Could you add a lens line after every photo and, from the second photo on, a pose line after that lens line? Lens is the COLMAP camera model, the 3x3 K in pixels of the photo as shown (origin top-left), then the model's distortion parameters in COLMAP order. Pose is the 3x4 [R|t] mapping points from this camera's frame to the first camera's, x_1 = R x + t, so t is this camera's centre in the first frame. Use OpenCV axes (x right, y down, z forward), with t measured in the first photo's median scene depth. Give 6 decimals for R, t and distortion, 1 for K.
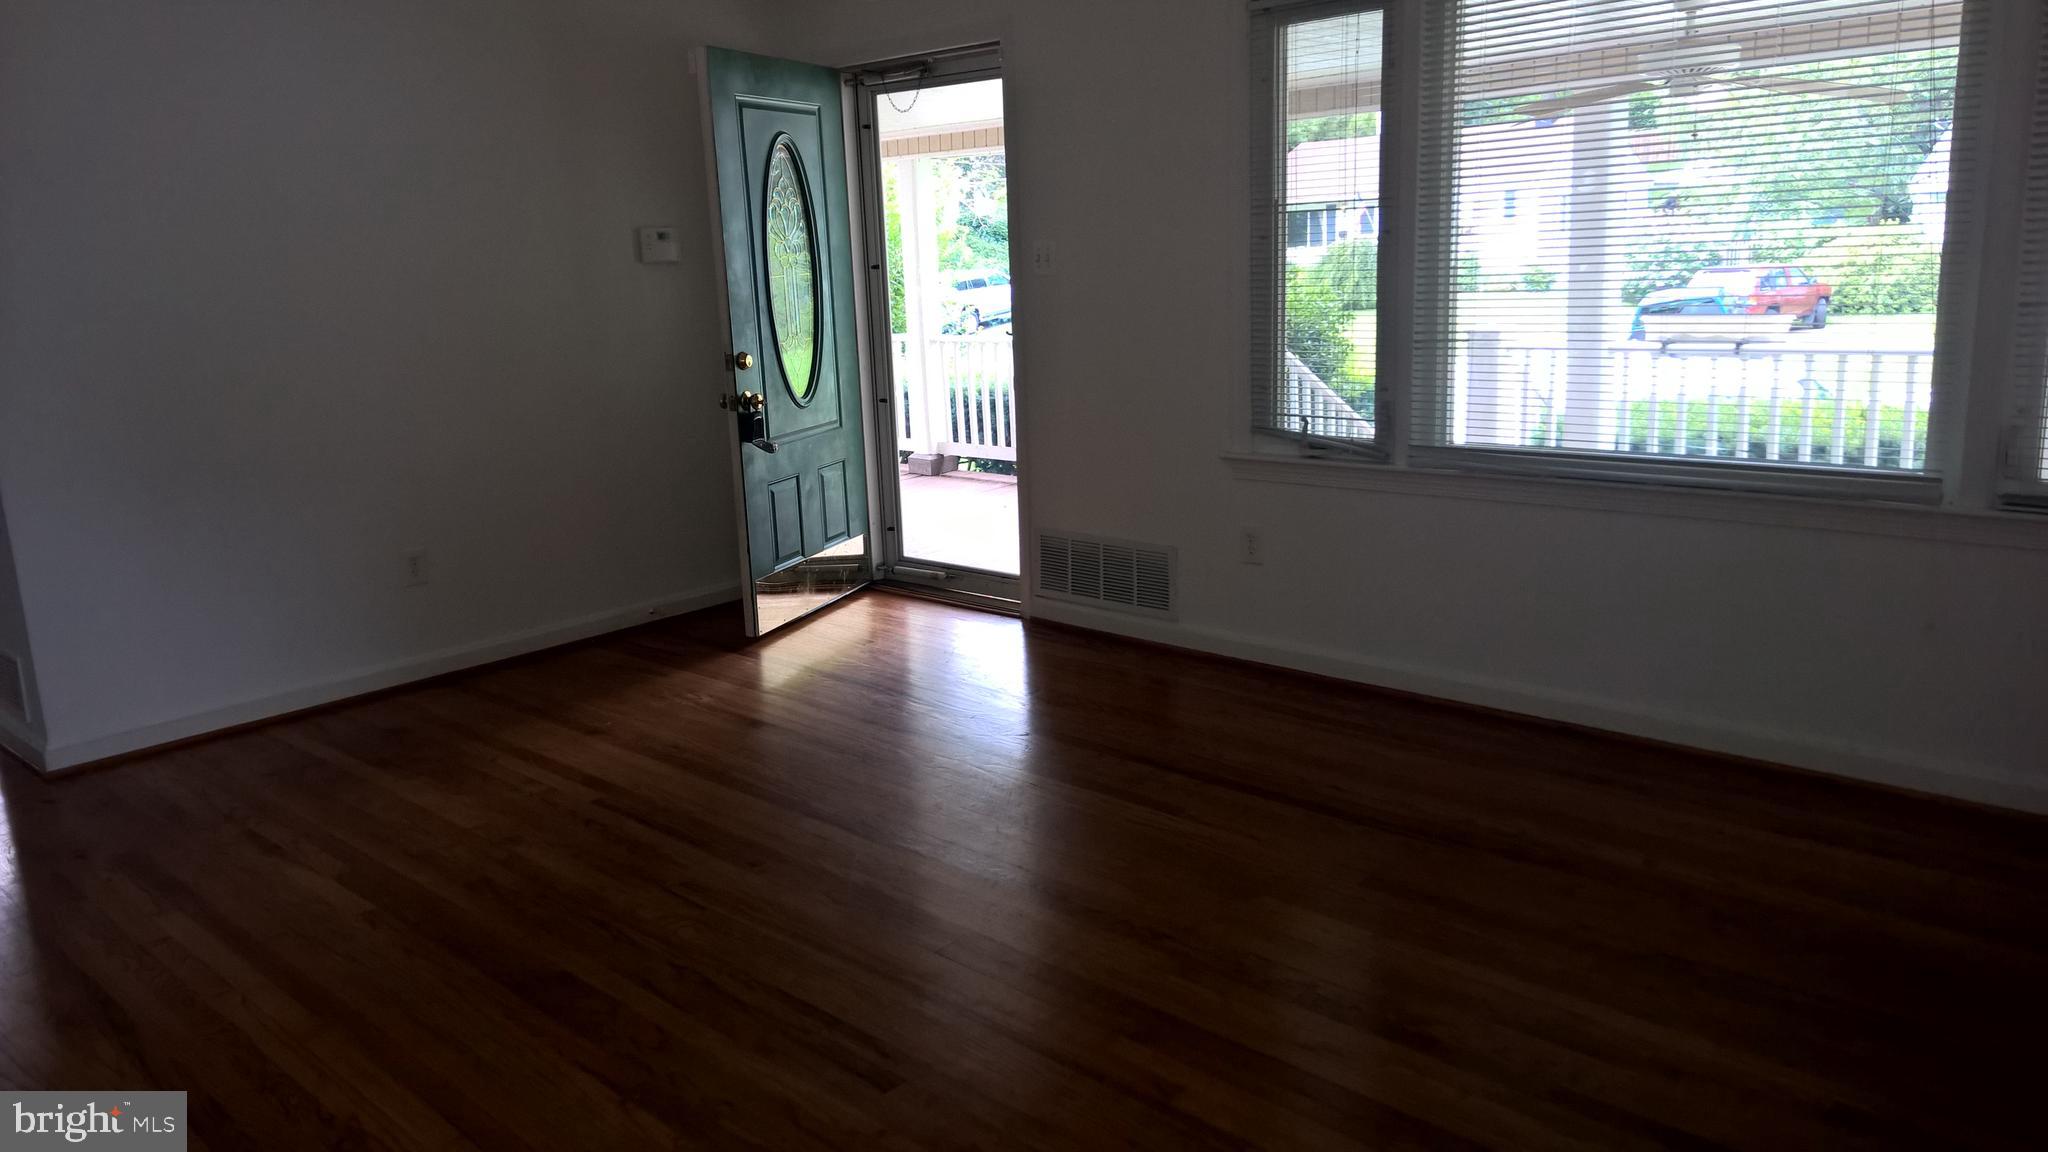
lens RADIAL K [[1508.5, 0, 1024.0], [0, 1508.5, 576.0], [0, 0, 1]] dist [0.097012, -0.102587]
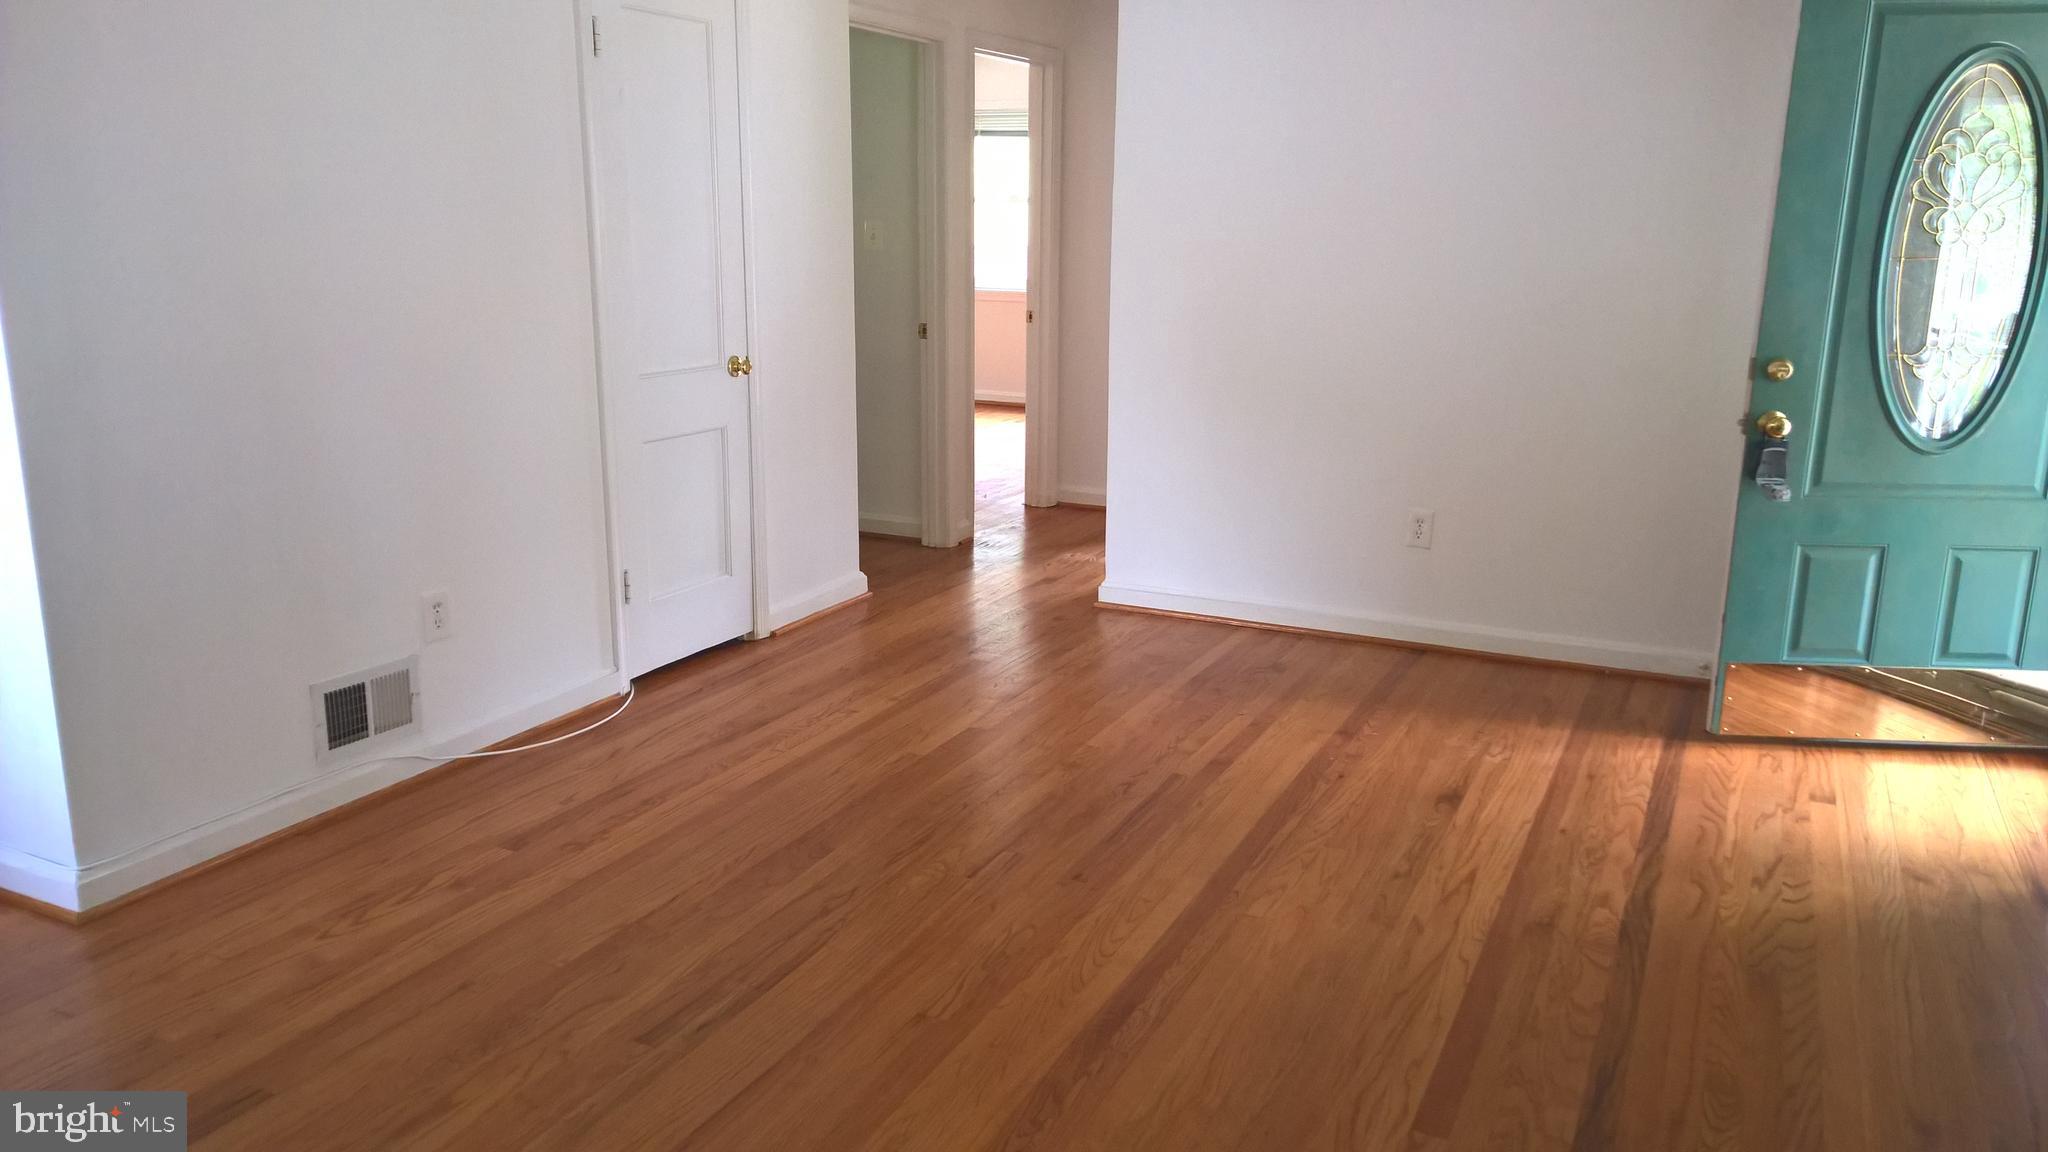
lens RADIAL K [[1508.5, 0, 1024.0], [0, 1508.5, 576.0], [0, 0, 1]] dist [0.097012, -0.102587]
pose [[0.281842, 0.274426, -0.919378, 0.527496], [-0.226013, 0.950247, 0.214355, -0.155557], [0.932461, 0.147377, 0.329843, 0.513002]]
